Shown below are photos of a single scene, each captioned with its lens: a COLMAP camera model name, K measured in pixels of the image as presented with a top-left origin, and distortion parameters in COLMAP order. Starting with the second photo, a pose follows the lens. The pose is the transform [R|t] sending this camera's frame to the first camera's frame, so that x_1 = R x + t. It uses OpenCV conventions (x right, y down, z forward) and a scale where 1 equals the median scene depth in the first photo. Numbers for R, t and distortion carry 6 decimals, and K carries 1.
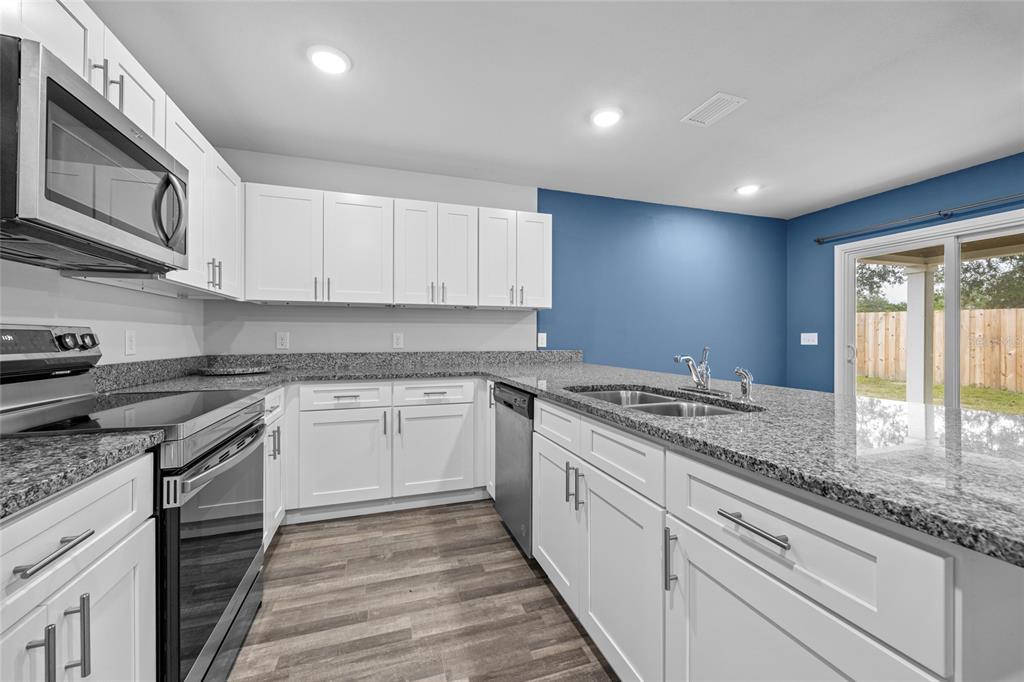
lens RADIAL K [[398.1, 0, 510.7], [0, 398.1, 337.8], [0, 0, 1]] dist [0.000213, -0.000063]
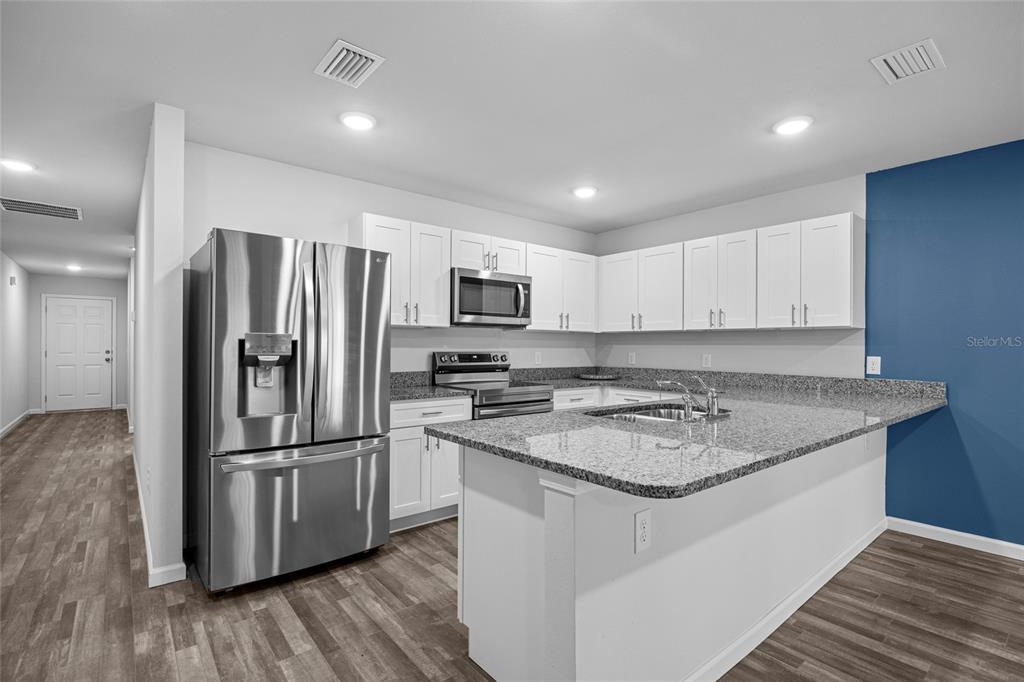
lens RADIAL K [[482.7, 0, 512.0], [0, 482.7, 341.0], [0, 0, 1]] dist [-0.000837, -0.000083]
pose [[0.359263, -0.006771, -0.933212, 0.850902], [-0.006458, 0.999932, -0.009741, -0.033748], [0.933214, 0.009526, 0.359195, -0.002507]]
